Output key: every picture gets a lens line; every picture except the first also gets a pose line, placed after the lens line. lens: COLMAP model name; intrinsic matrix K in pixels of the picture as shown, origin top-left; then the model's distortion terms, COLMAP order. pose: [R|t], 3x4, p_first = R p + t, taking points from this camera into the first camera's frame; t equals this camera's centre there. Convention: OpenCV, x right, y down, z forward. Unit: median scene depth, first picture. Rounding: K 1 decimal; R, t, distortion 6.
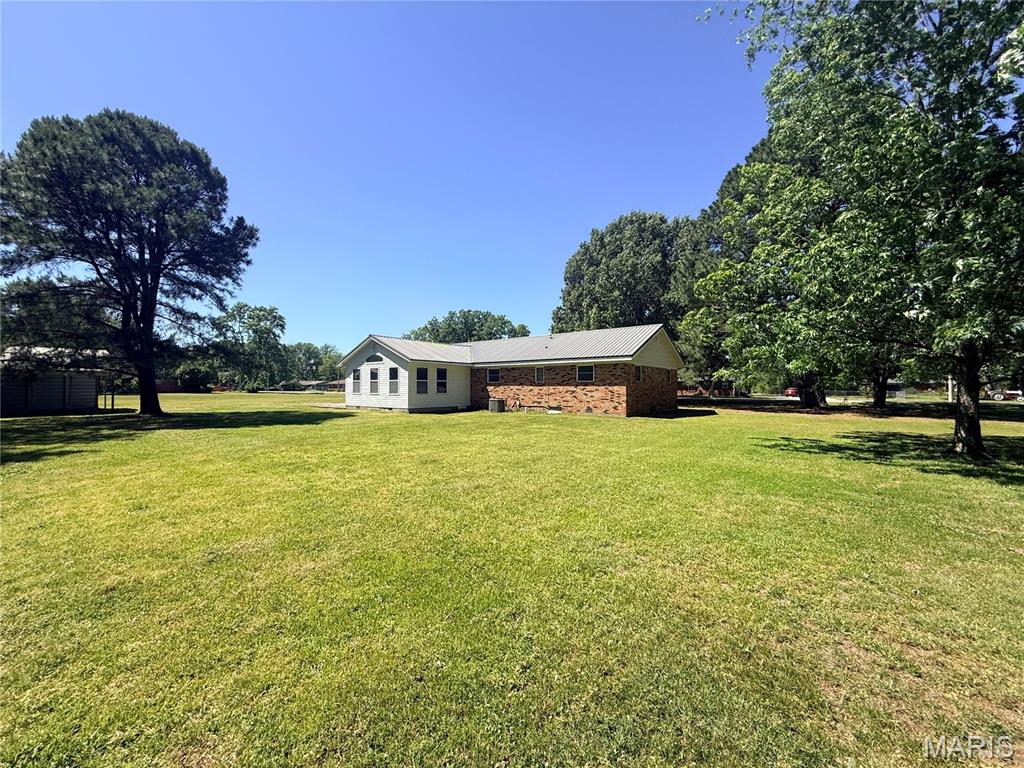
lens RADIAL K [[414.6, 0, 511.8], [0, 414.6, 387.3], [0, 0, 1]] dist [-0.001971, -0.000233]
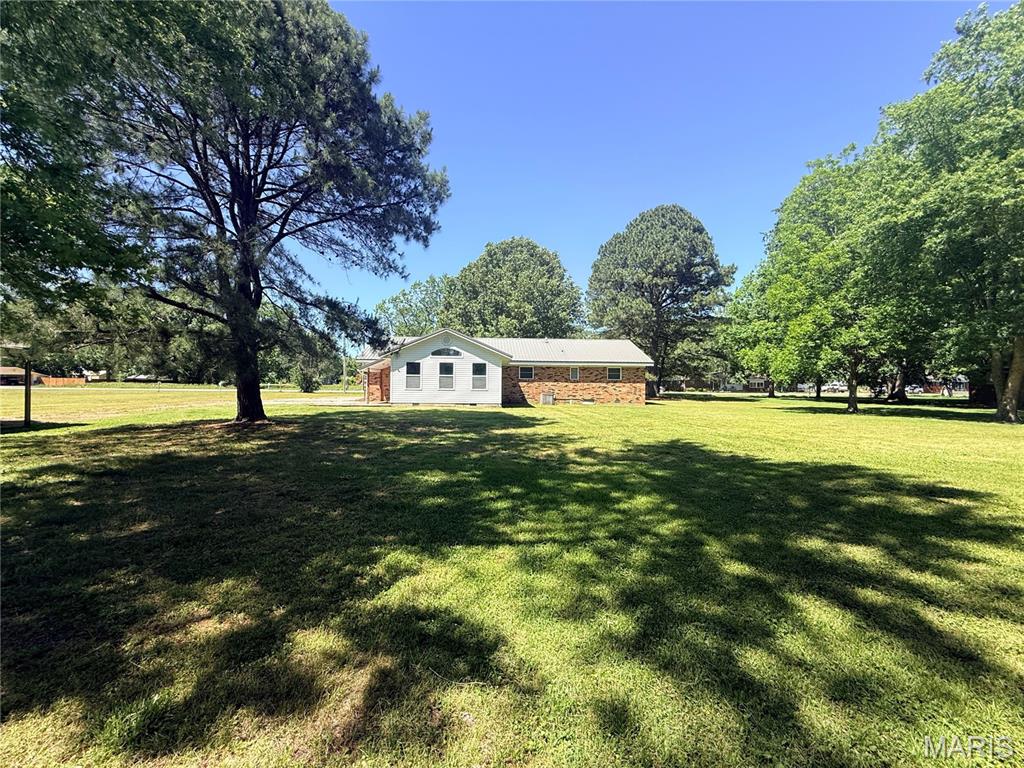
lens RADIAL K [[414.6, 0, 511.5], [0, 414.6, 385.9], [0, 0, 1]] dist [-0.001971, -0.000233]
pose [[0.733296, 0.003894, 0.679898, -0.904866], [-0.006289, 0.999980, 0.001055, 0.006205], [-0.679880, -0.005050, 0.733306, 0.220817]]
